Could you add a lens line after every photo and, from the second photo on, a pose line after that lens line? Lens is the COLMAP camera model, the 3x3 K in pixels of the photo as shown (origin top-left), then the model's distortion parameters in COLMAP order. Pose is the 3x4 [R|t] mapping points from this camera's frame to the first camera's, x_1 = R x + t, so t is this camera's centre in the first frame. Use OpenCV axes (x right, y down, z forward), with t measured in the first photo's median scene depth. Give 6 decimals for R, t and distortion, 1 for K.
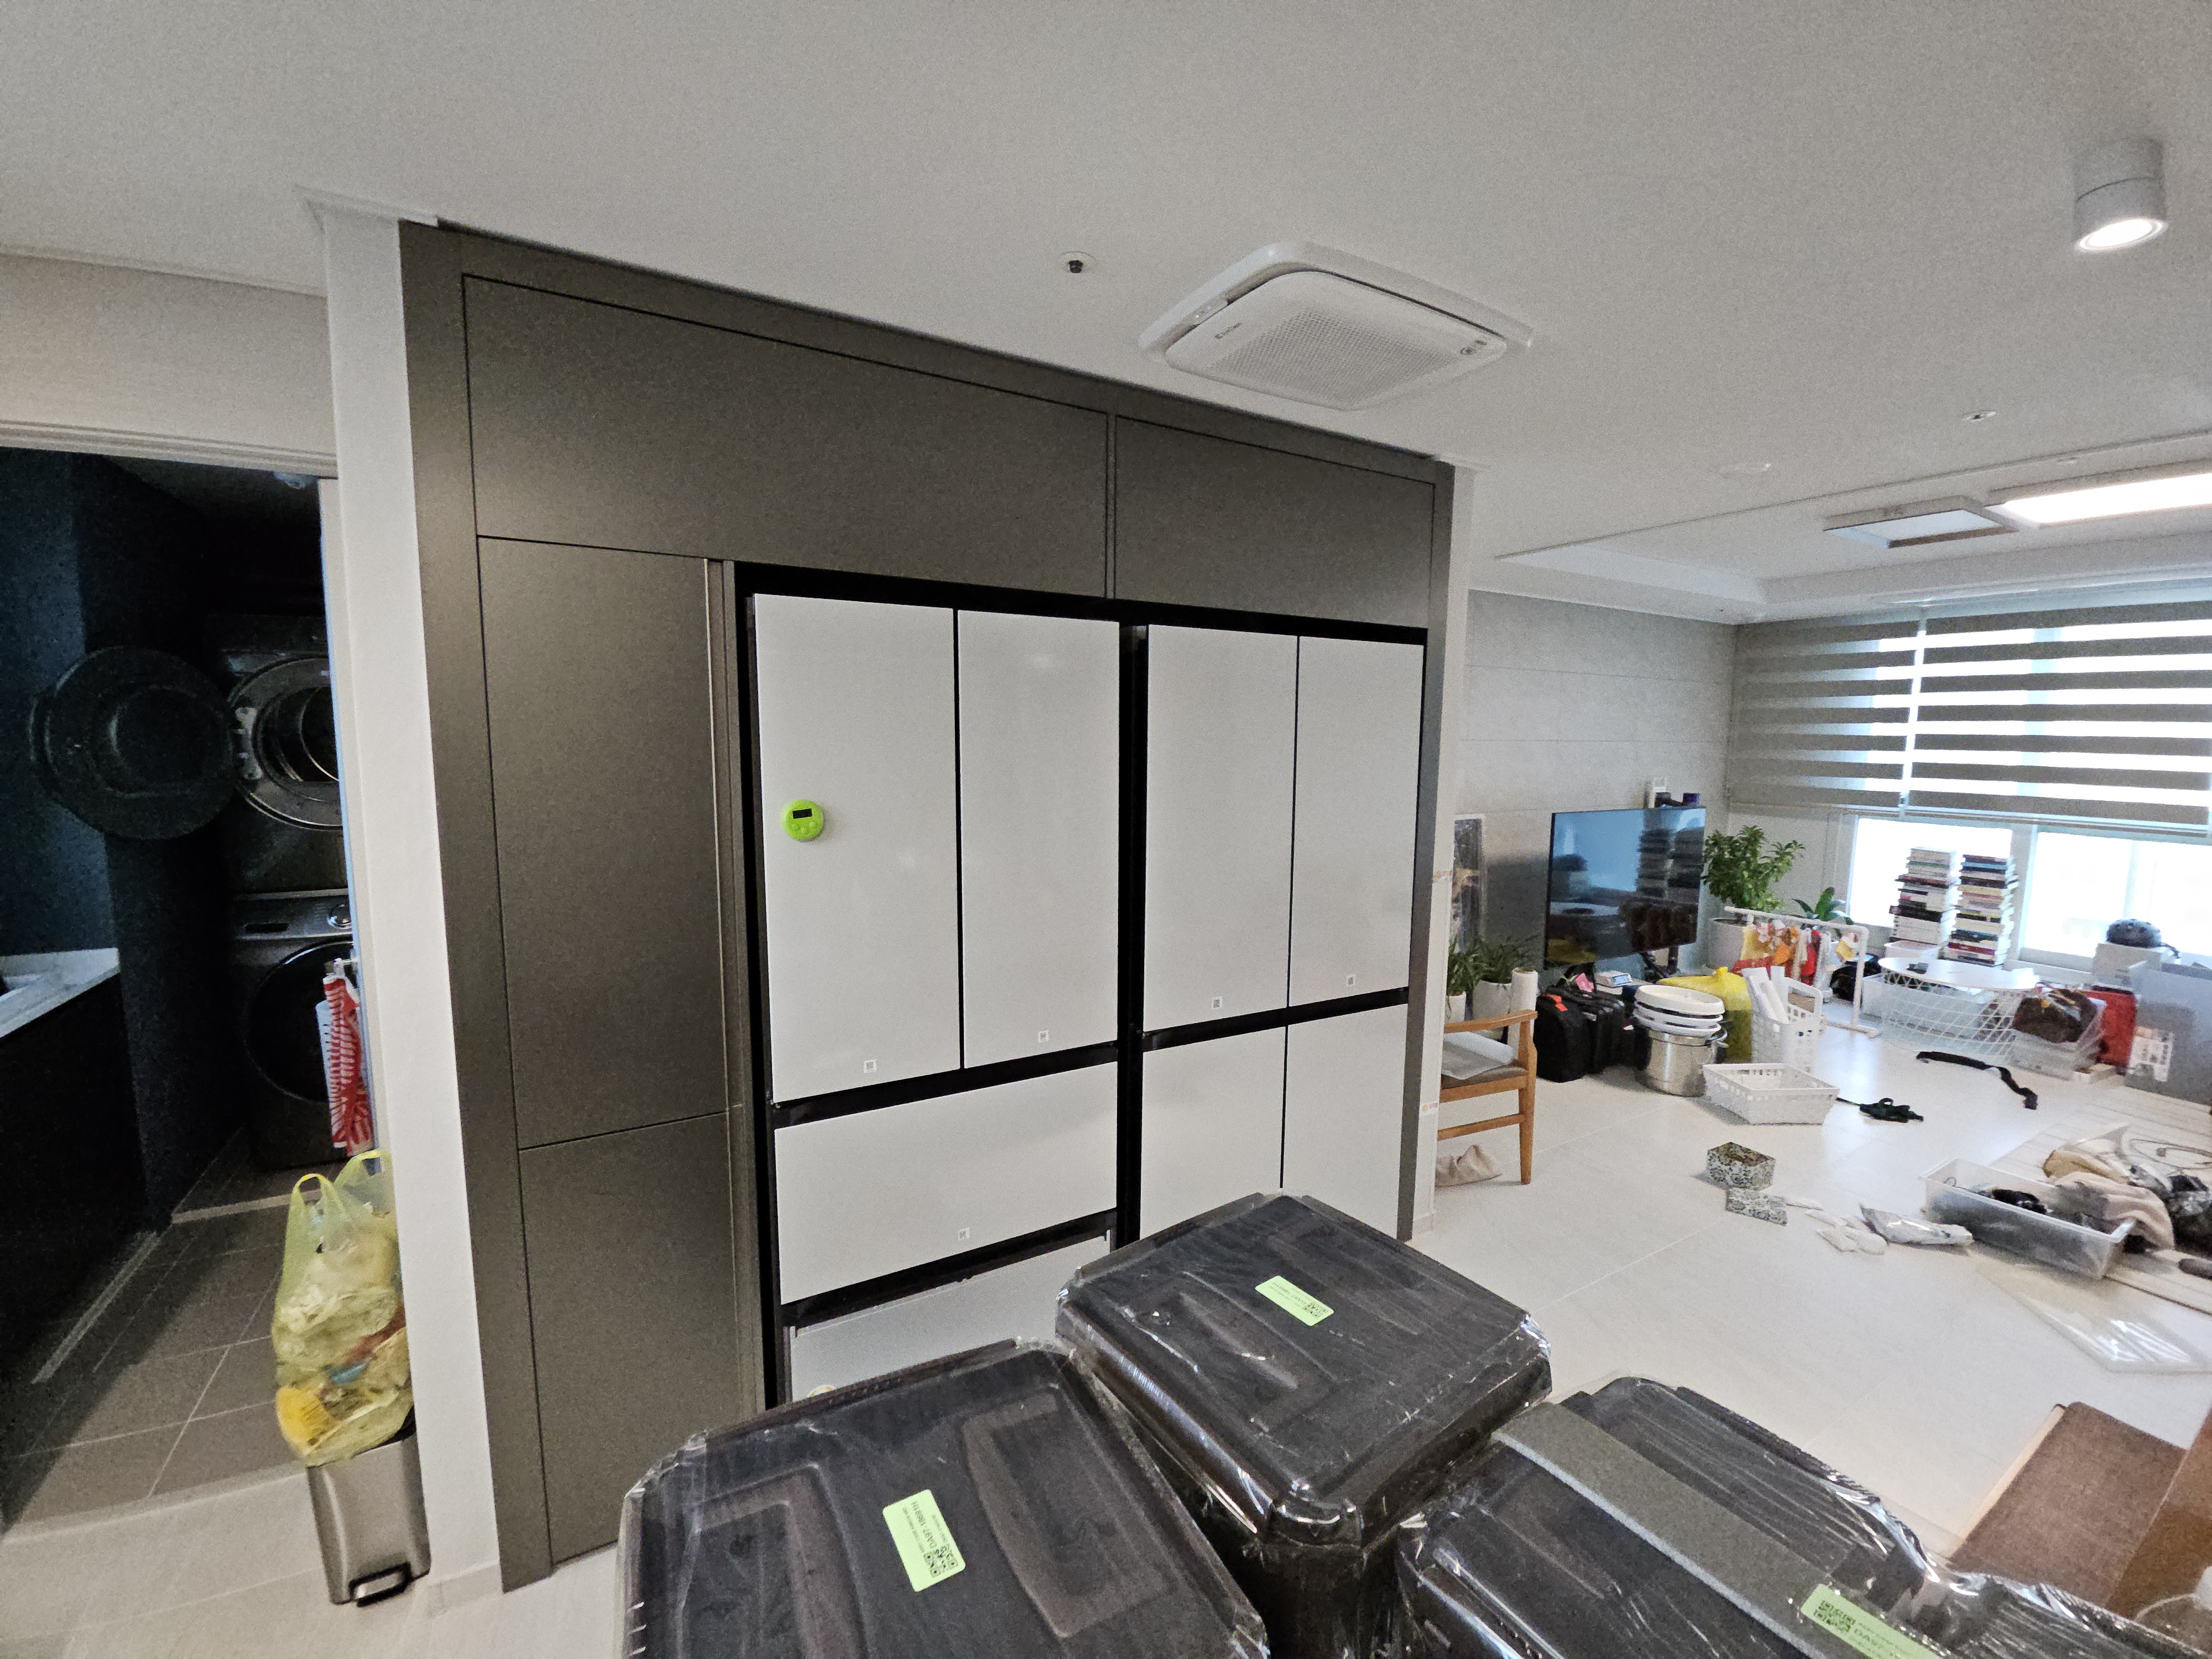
lens RADIAL K [[868.1, 0, 1085.9], [0, 868.1, 830.8], [0, 0, 1]] dist [0.000727, -0.010619]
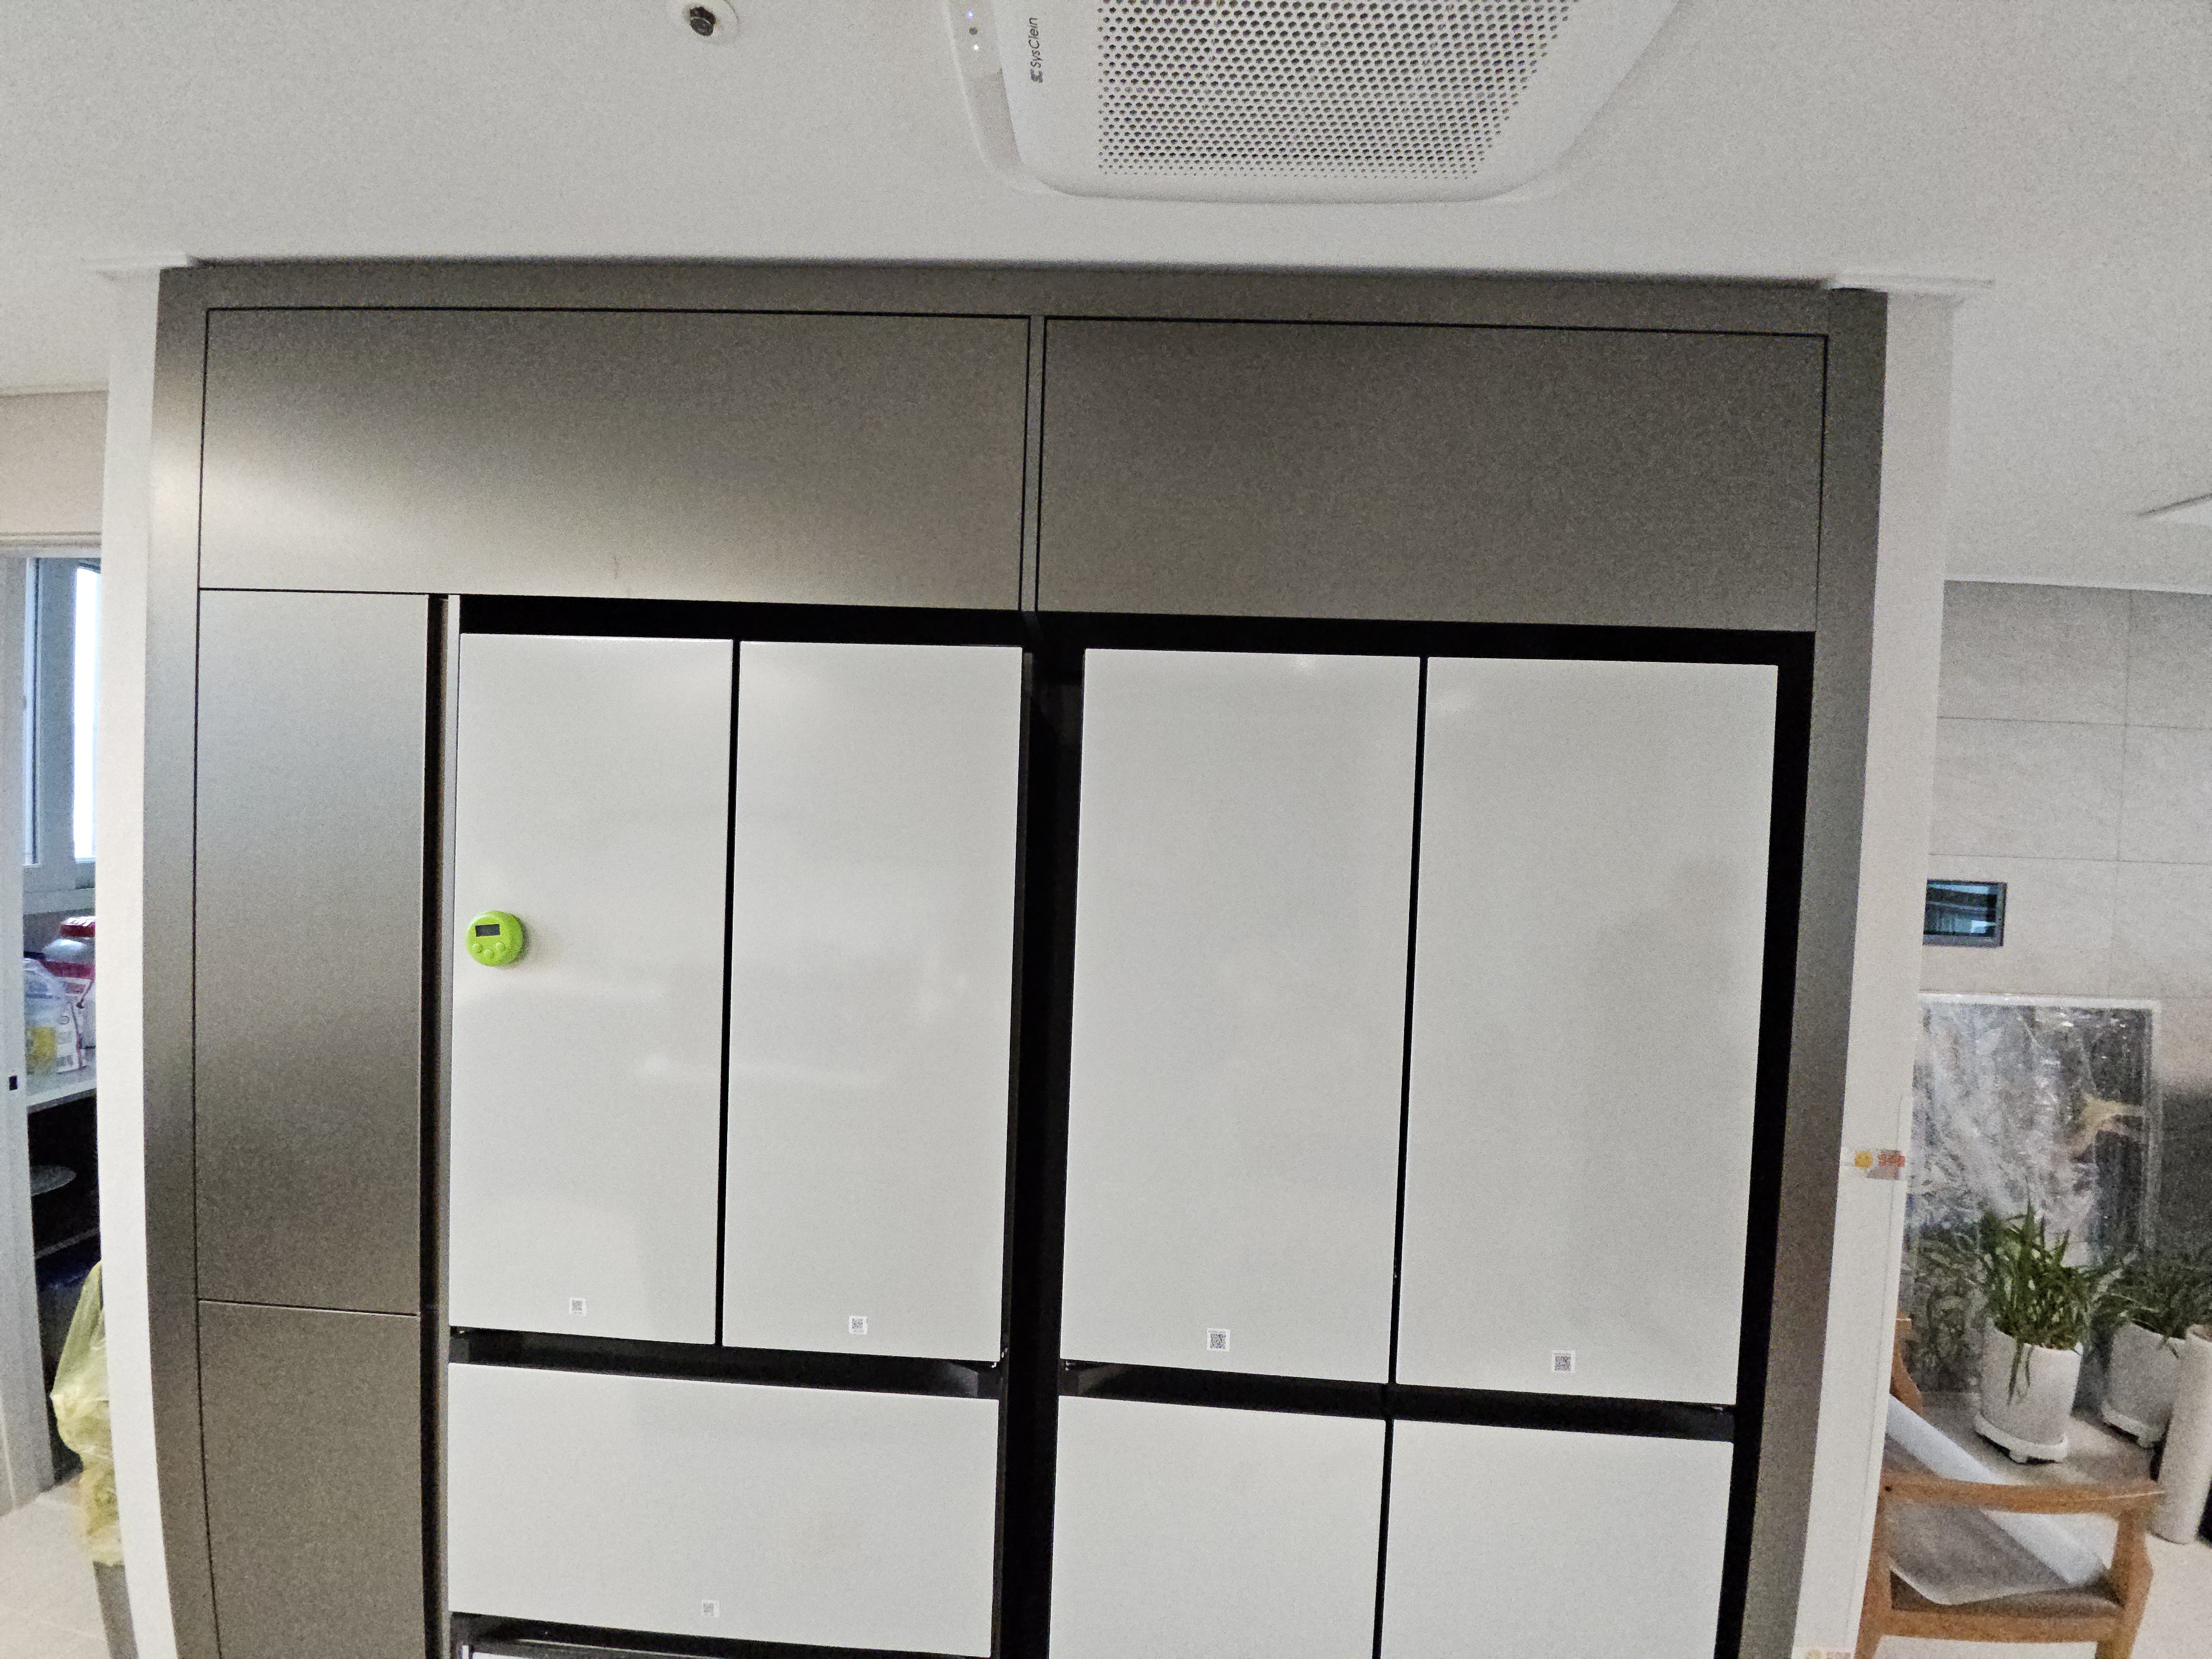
lens RADIAL K [[879.0, 0, 1080.1], [0, 879.0, 830.8], [0, 0, 1]] dist [-0.000755, -0.011519]
pose [[0.857451, 0.036140, -0.513295, 0.373598], [-0.083846, 0.994012, -0.070077, -0.074063], [0.507689, 0.103125, 0.855346, 0.502065]]
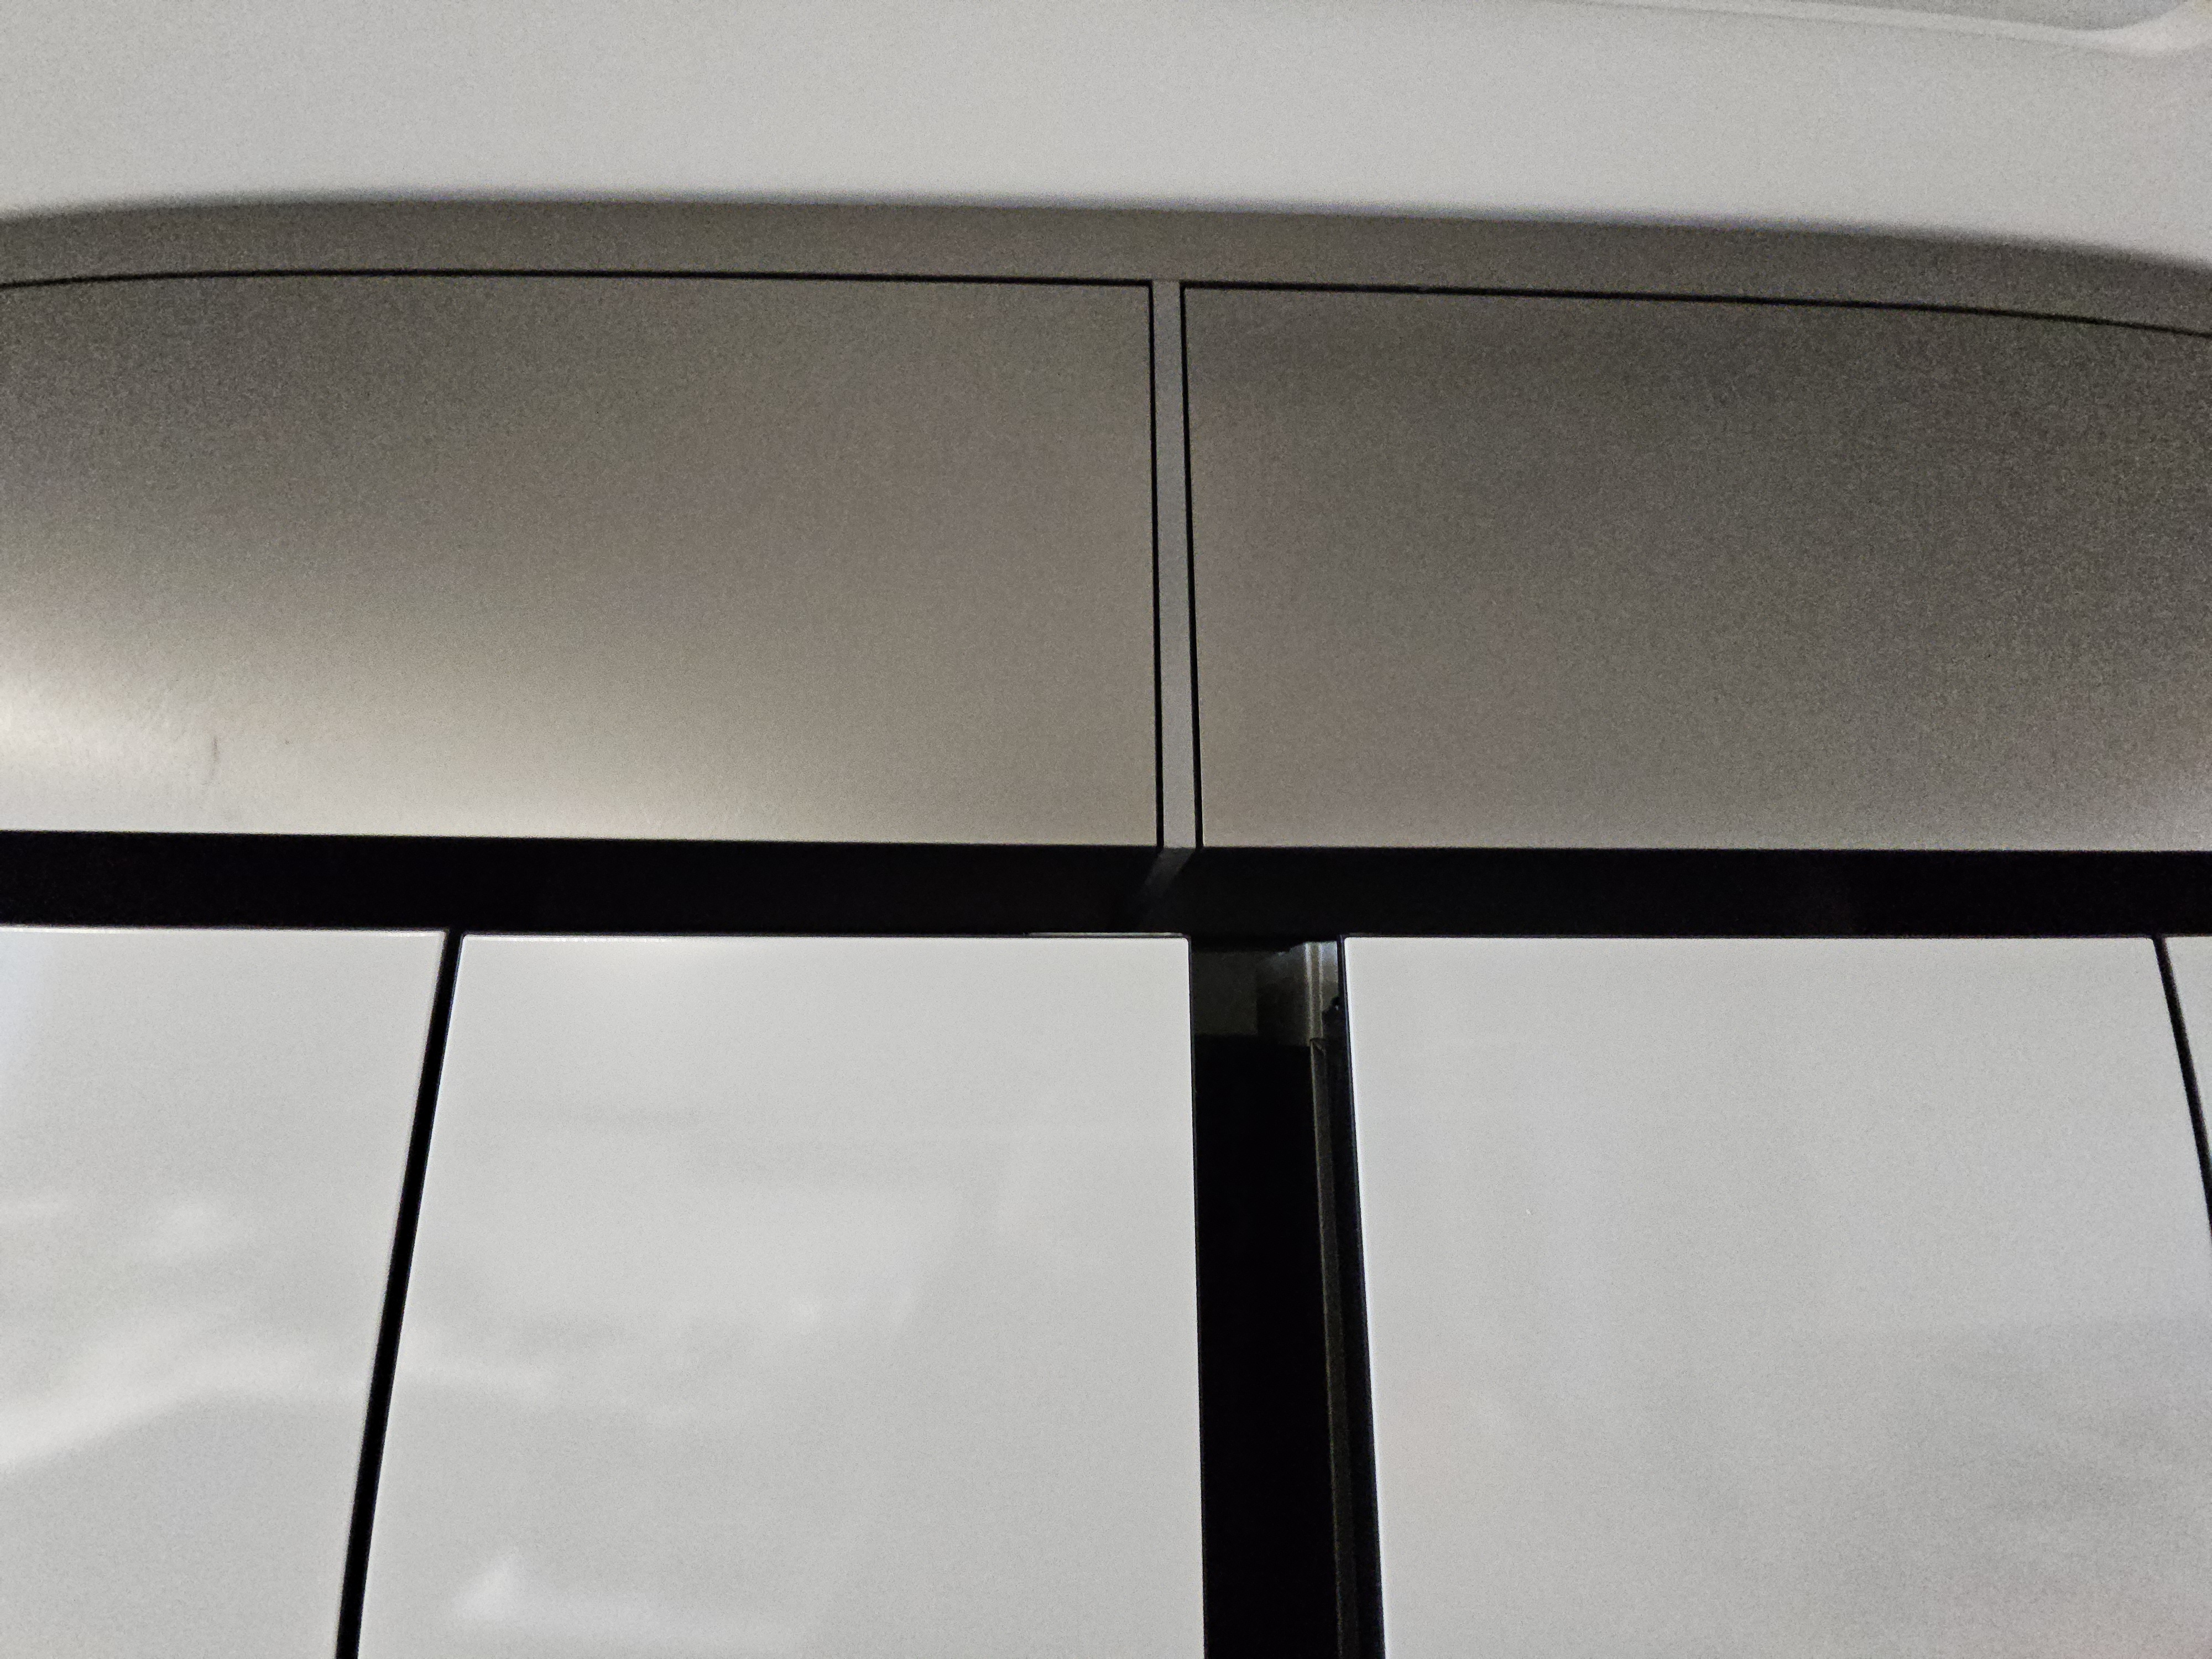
lens RADIAL K [[879.0, 0, 1080.1], [0, 879.0, 830.8], [0, 0, 1]] dist [-0.000755, -0.011519]
pose [[0.885814, -0.106995, -0.451536, 0.118845], [-0.048553, 0.946343, -0.319495, -0.184117], [0.461493, 0.304936, 0.833089, 0.754533]]
